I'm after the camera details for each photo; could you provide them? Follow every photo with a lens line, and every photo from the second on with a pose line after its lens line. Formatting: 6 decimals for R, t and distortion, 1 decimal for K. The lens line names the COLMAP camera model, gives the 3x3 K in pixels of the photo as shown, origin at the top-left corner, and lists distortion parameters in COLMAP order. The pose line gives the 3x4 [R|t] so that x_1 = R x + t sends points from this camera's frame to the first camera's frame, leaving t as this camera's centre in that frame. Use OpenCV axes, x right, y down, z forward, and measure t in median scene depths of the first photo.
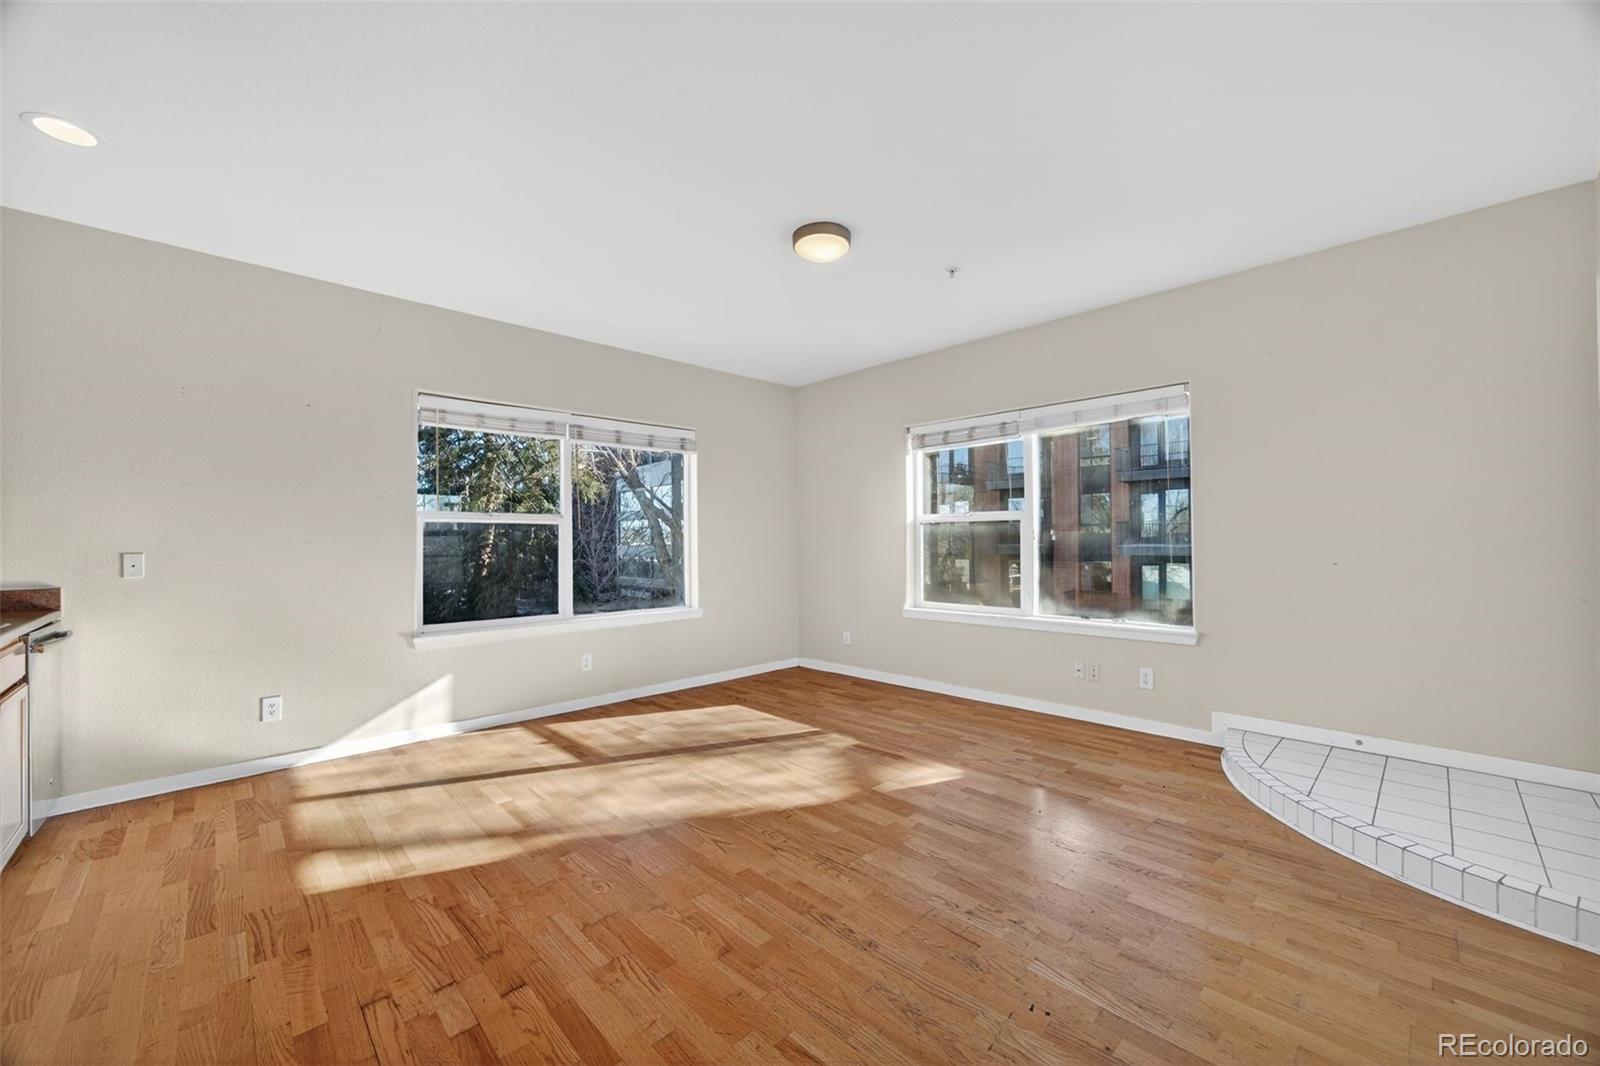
lens RADIAL K [[613.2, 0, 803.2], [0, 613.2, 544.1], [0, 0, 1]] dist [-0.034939, 0.013063]
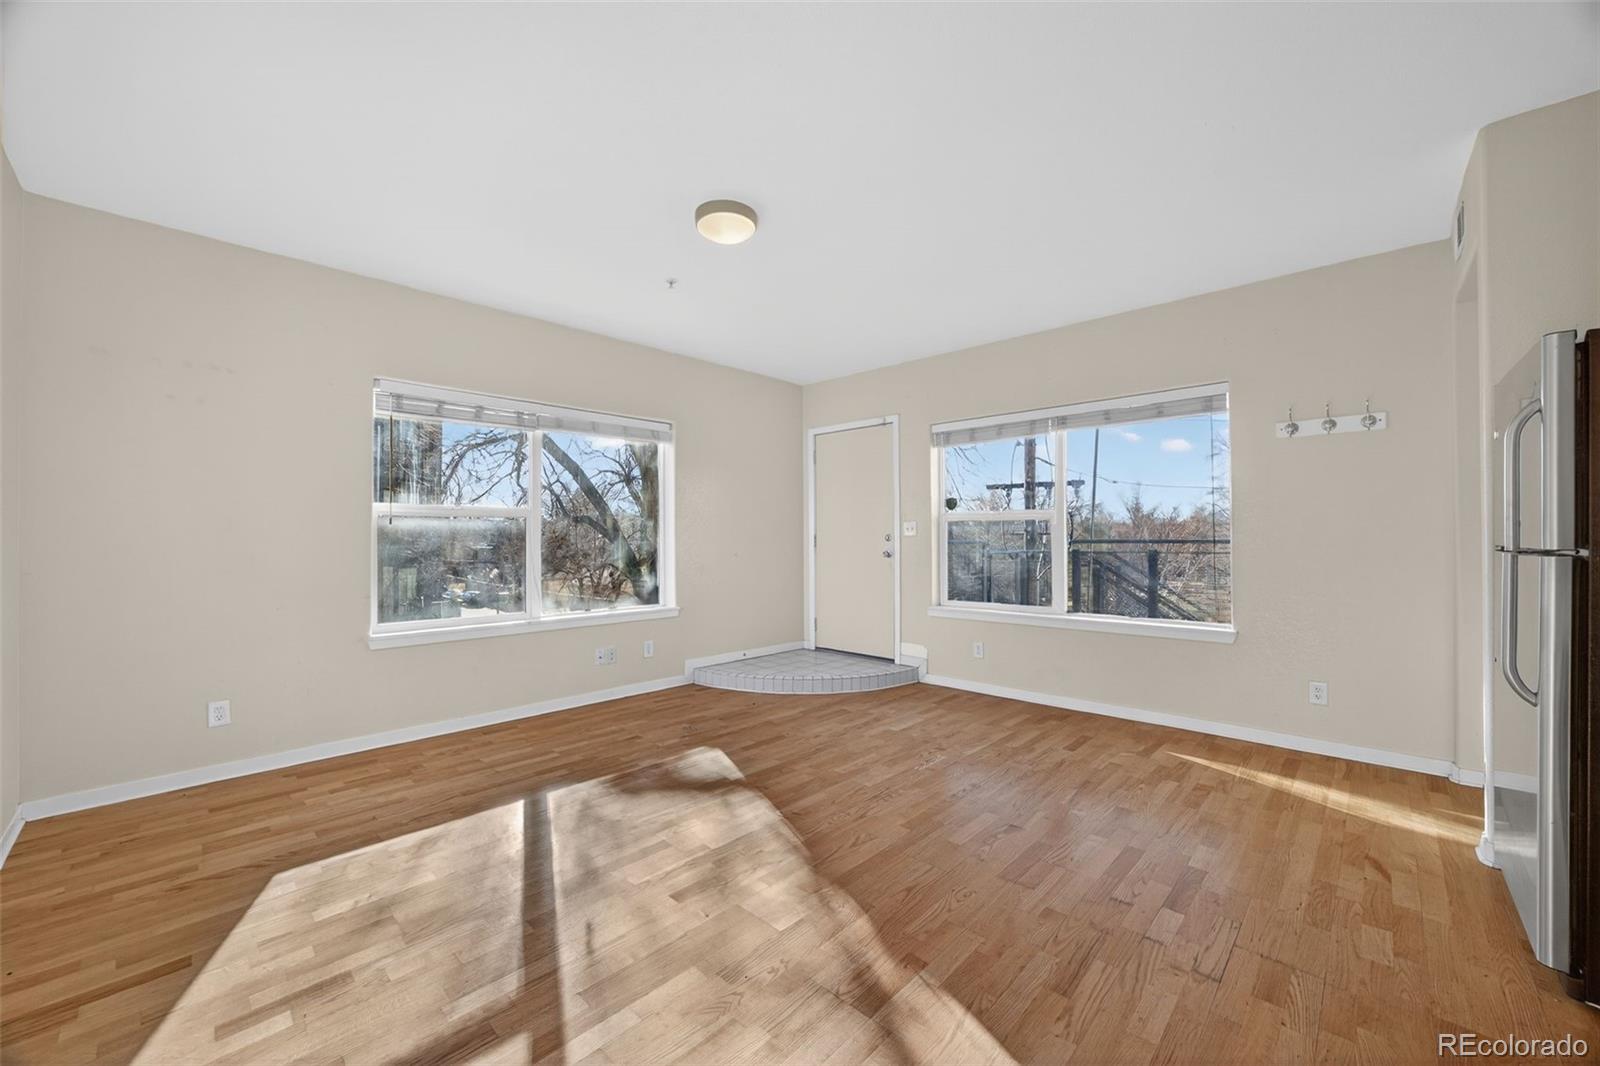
lens RADIAL K [[613.2, 0, 803.2], [0, 613.2, 544.1], [0, 0, 1]] dist [-0.034939, 0.013063]
pose [[-0.030170, -0.000698, 0.999545, -0.866050], [0.007169, 0.999974, 0.000914, 0.004820], [-0.999519, 0.007193, -0.030164, 0.862509]]
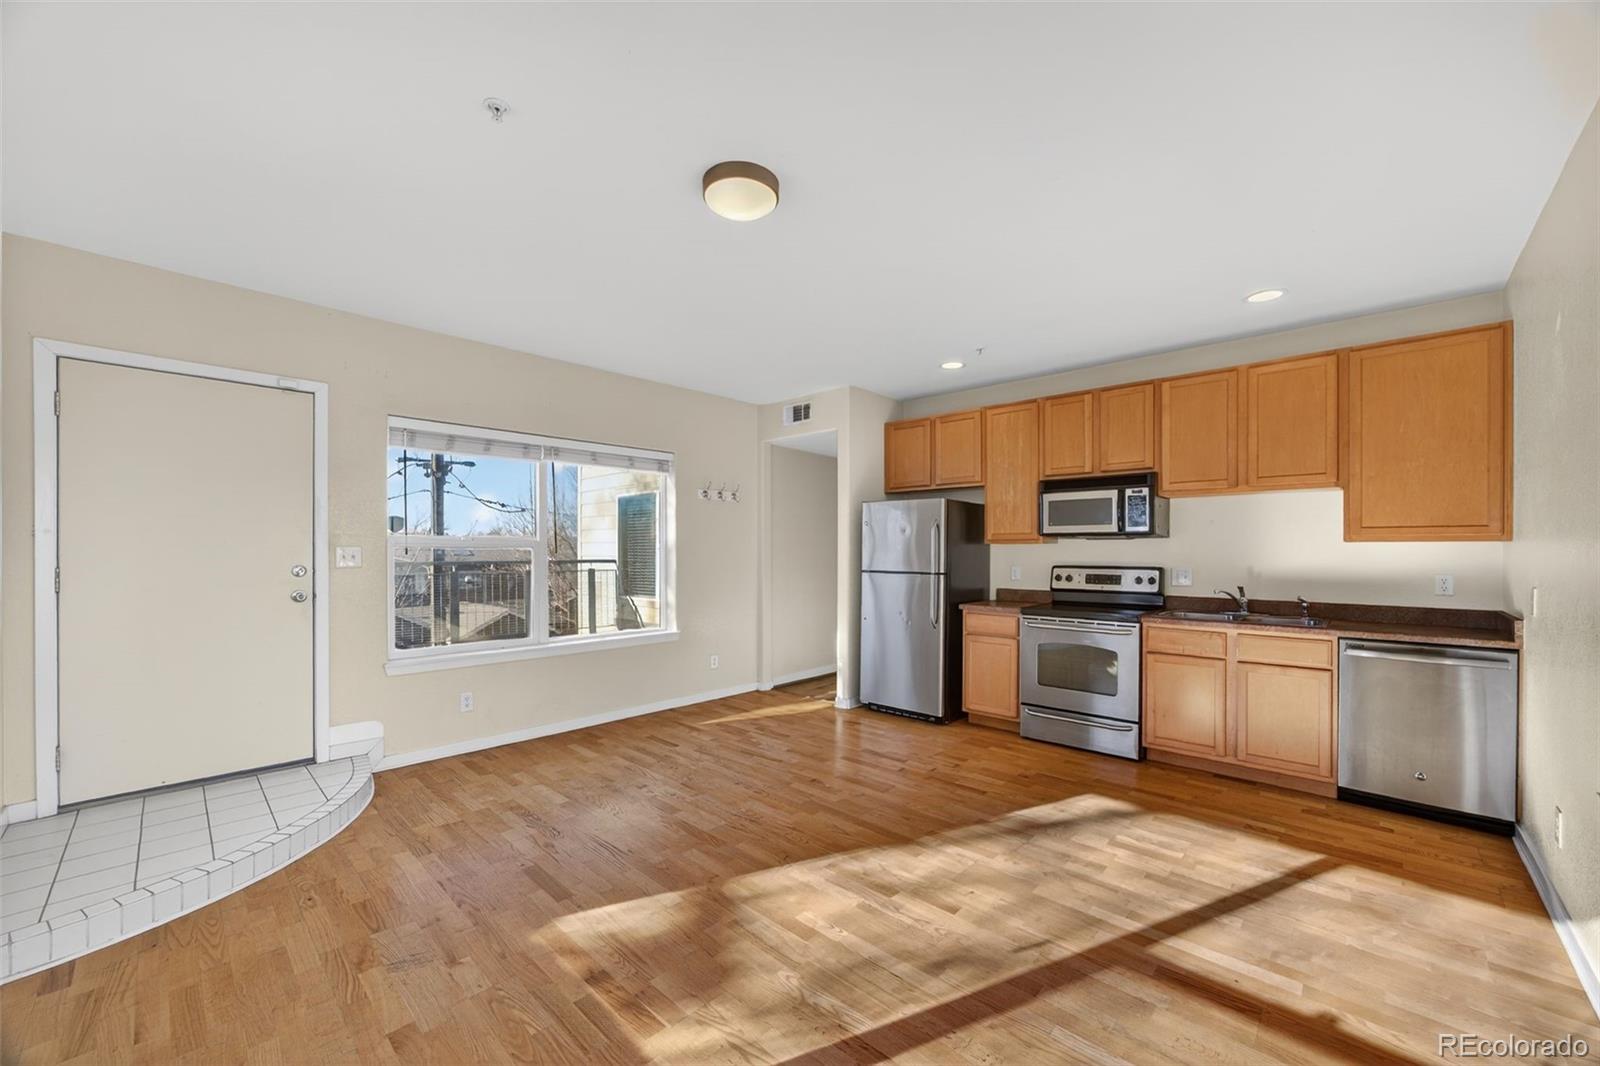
lens RADIAL K [[613.2, 0, 803.2], [0, 613.2, 544.1], [0, 0, 1]] dist [-0.034939, 0.013063]
pose [[-0.999138, 0.005845, -0.041100, -0.013186], [0.006293, 0.999922, -0.010776, -0.041553], [0.041033, -0.011025, -0.999097, 1.689600]]
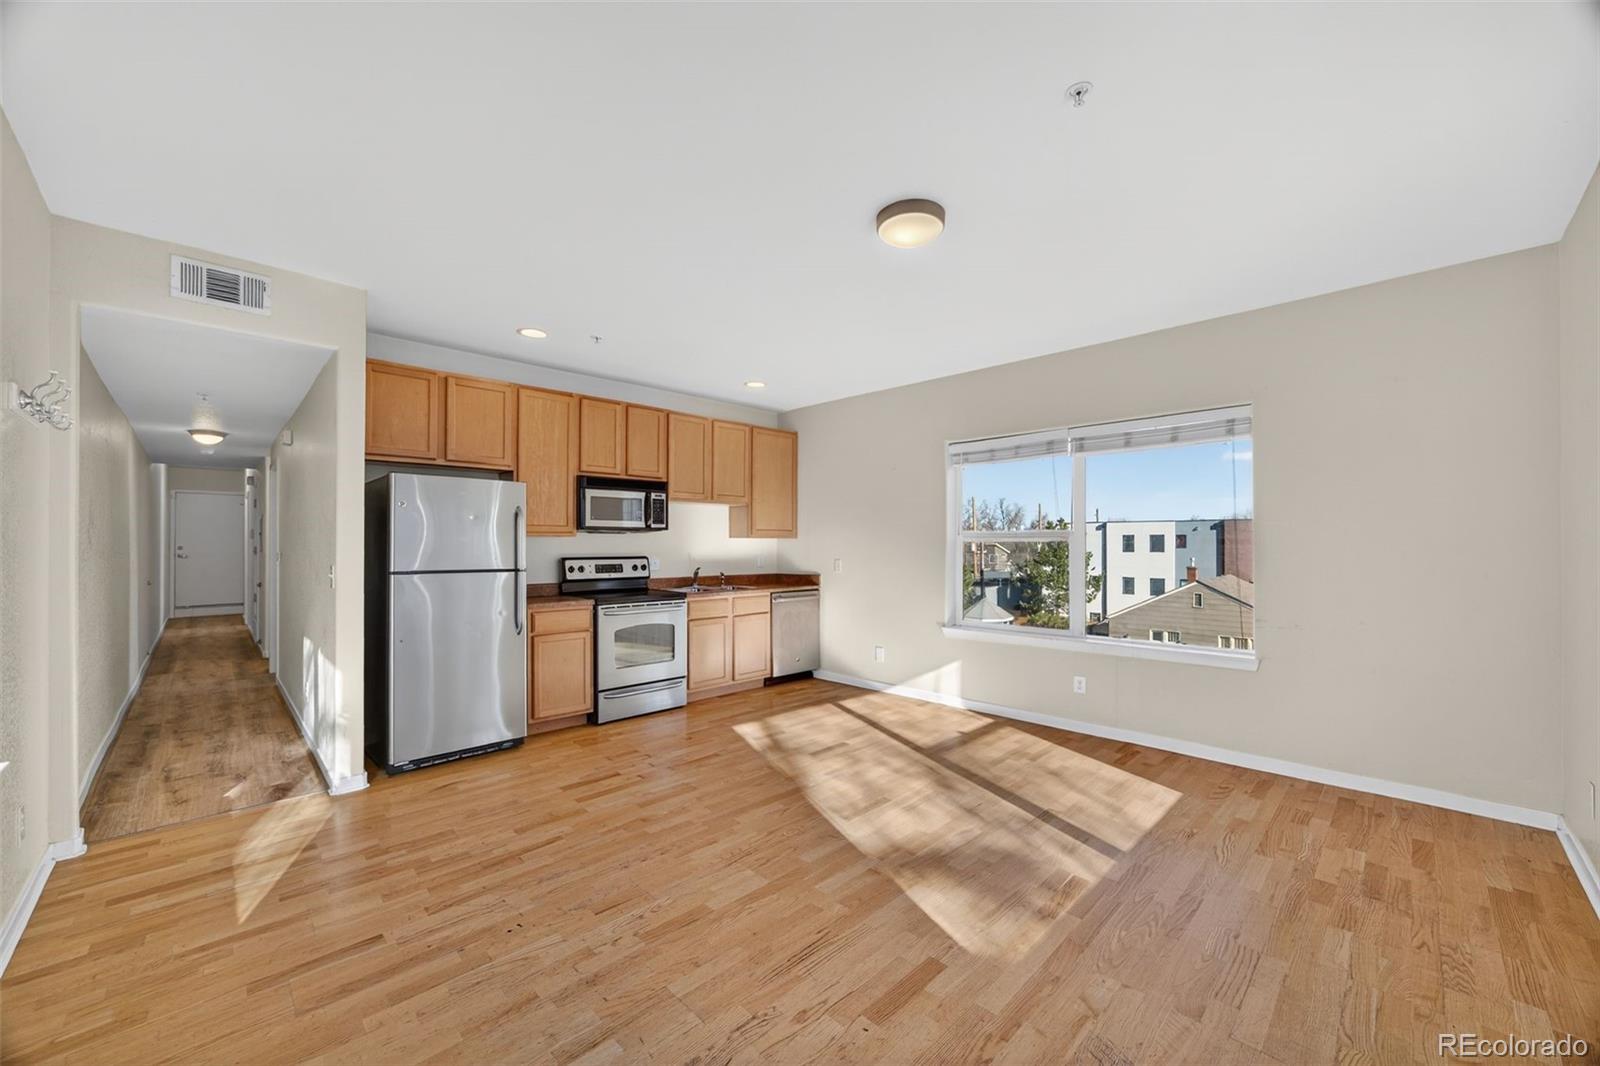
lens RADIAL K [[613.2, 0, 803.2], [0, 613.2, 544.1], [0, 0, 1]] dist [-0.034939, 0.013063]
pose [[0.007410, 0.006515, -0.999951, 0.852447], [-0.001890, 0.999977, 0.006501, -0.046314], [0.999971, 0.001842, 0.007422, 0.799462]]
